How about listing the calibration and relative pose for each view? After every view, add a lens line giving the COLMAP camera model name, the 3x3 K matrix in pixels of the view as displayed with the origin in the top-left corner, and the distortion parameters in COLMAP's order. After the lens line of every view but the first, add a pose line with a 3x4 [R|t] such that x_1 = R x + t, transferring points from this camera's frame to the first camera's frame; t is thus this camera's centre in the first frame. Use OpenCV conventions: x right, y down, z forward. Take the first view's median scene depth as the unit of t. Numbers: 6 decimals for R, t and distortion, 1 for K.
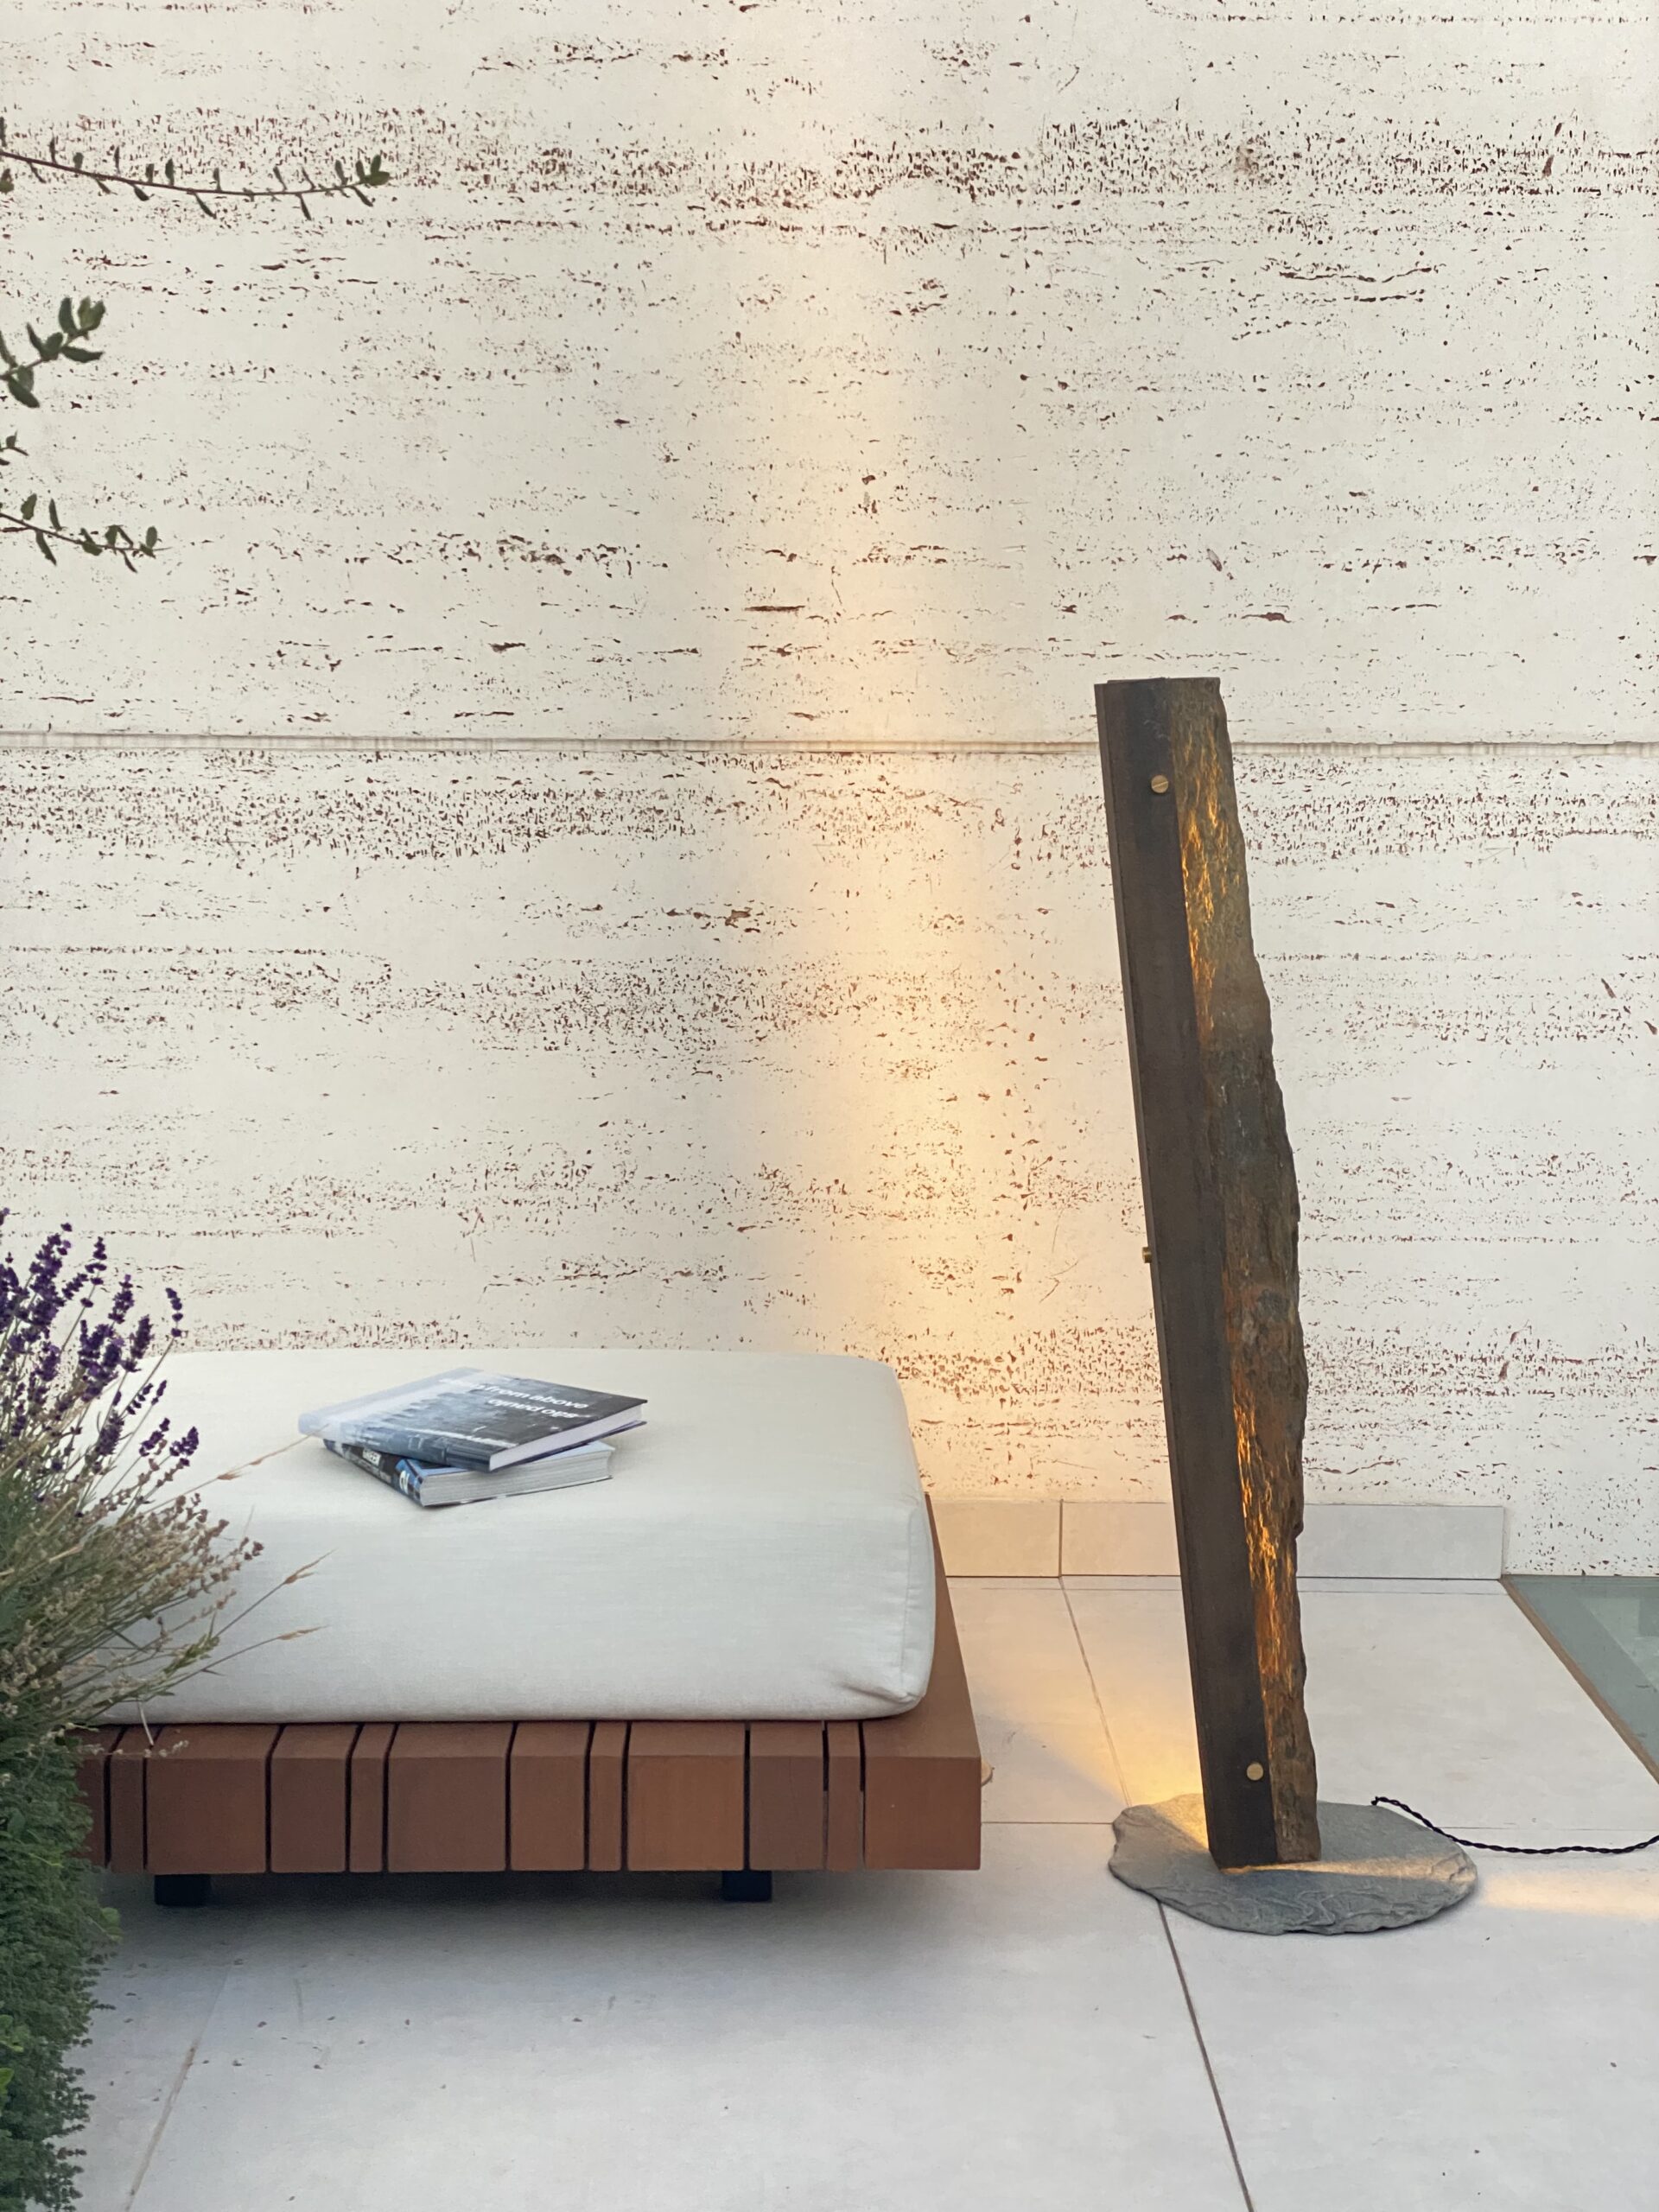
lens RADIAL K [[3292.6, 0, 835.0], [0, 3292.6, 1098.5], [0, 0, 1]] dist [0.125468, 0.000000]
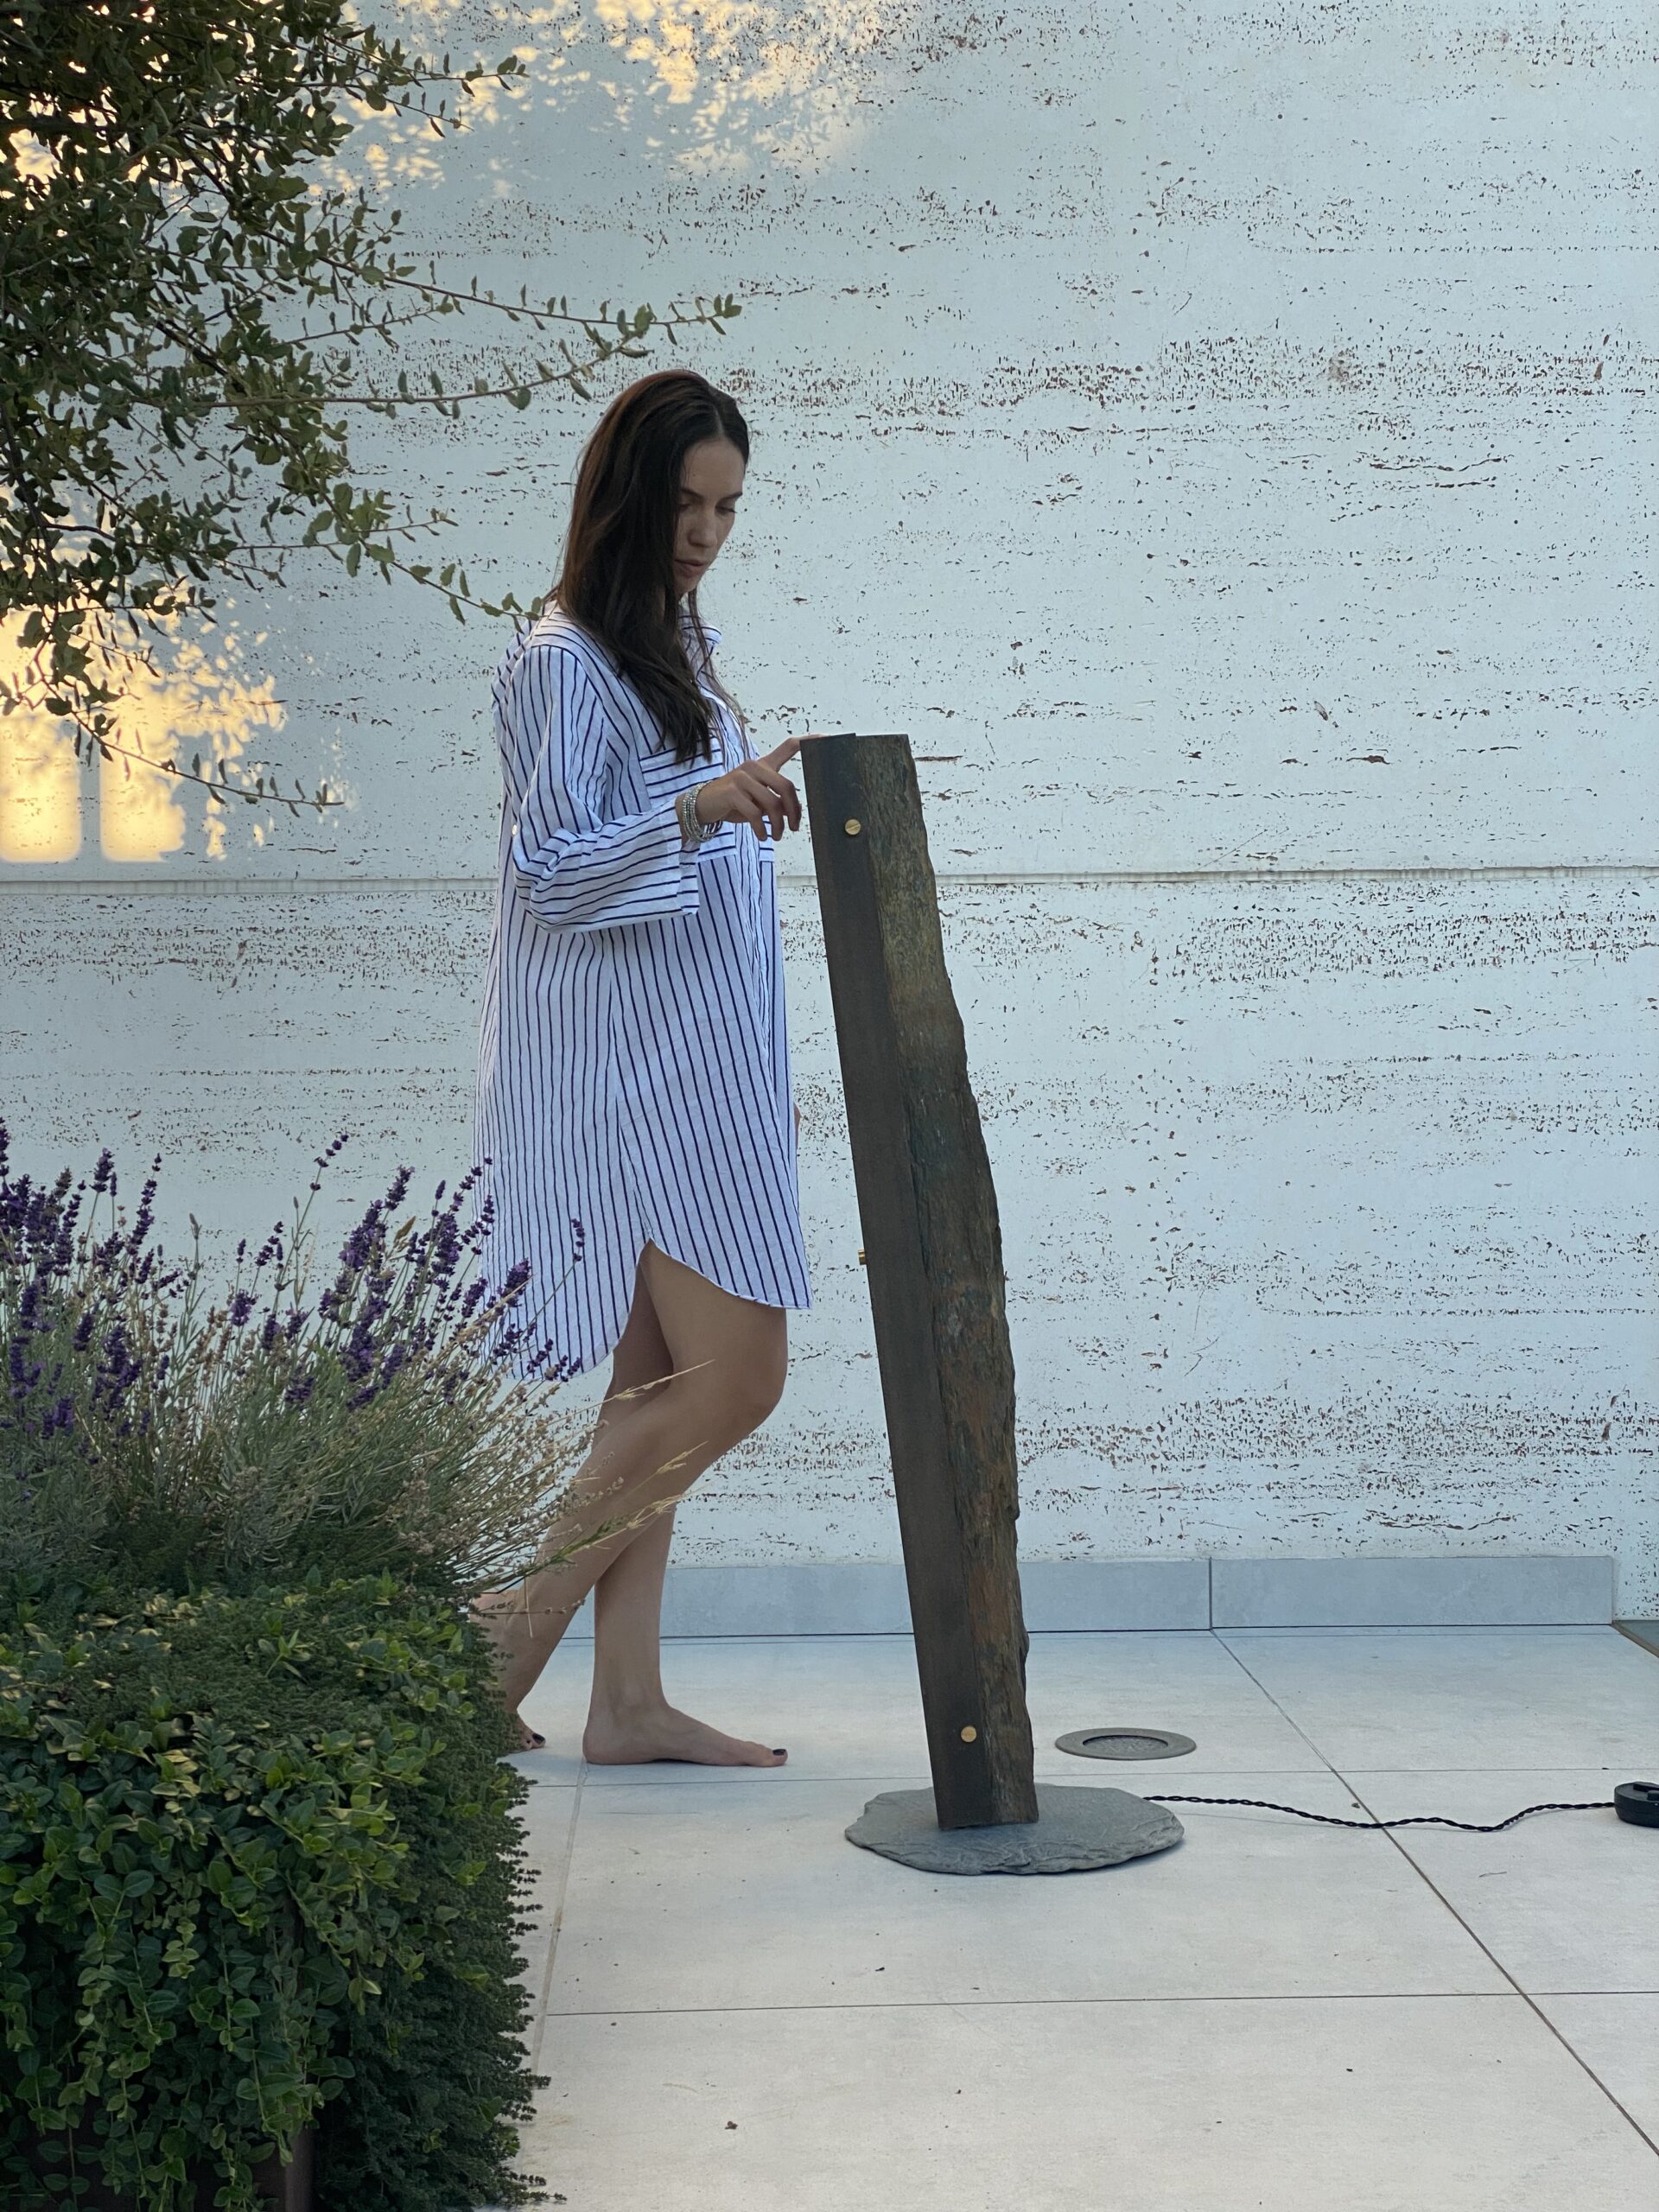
lens RADIAL K [[3292.6, 0, 837.3], [0, 3292.6, 1095.6], [0, 0, 1]] dist [0.125468, 0.000000]
pose [[0.999520, -0.019066, 0.024437, -0.081140], [0.021728, 0.993273, -0.113743, 0.093480], [-0.022104, 0.114219, 0.993210, -0.109143]]
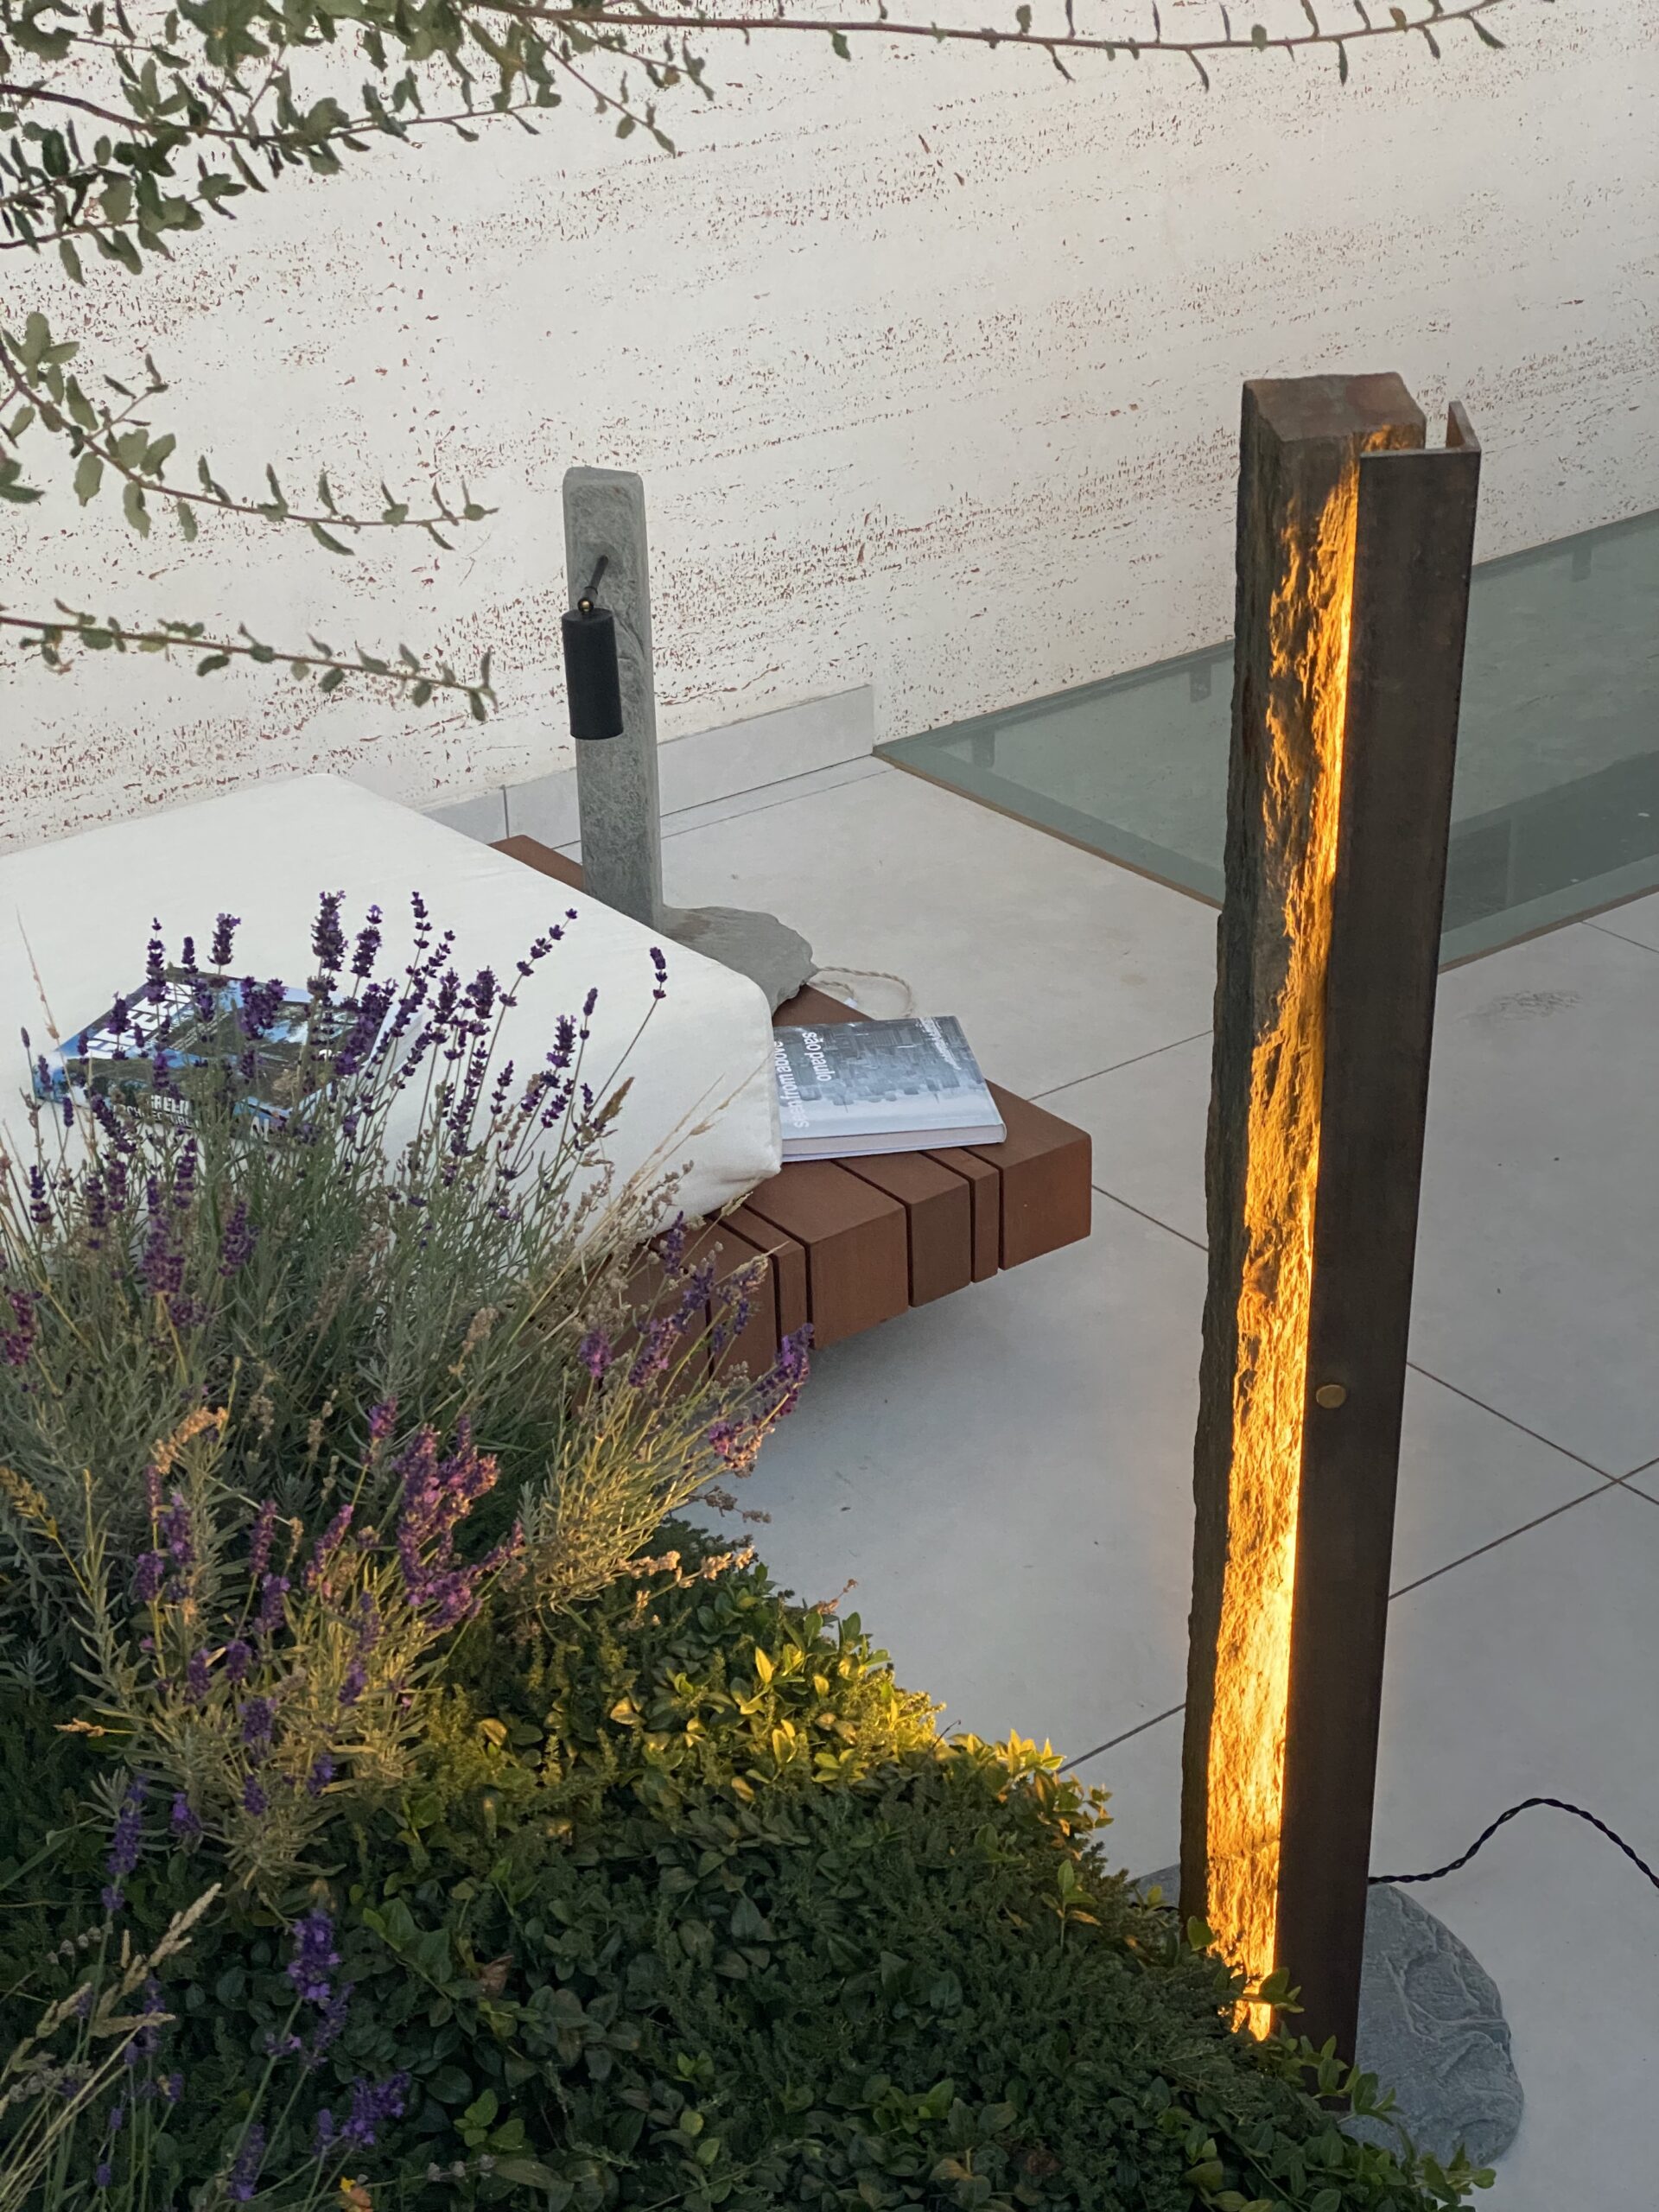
lens RADIAL K [[3292.6, 0, 834.5], [0, 3292.6, 1091.7], [0, 0, 1]] dist [0.125468, 0.000000]
pose [[0.808693, -0.290665, 0.511399, -0.373034], [0.110246, 0.928873, 0.353611, -0.124322], [-0.577807, -0.229583, 0.783218, 0.187454]]
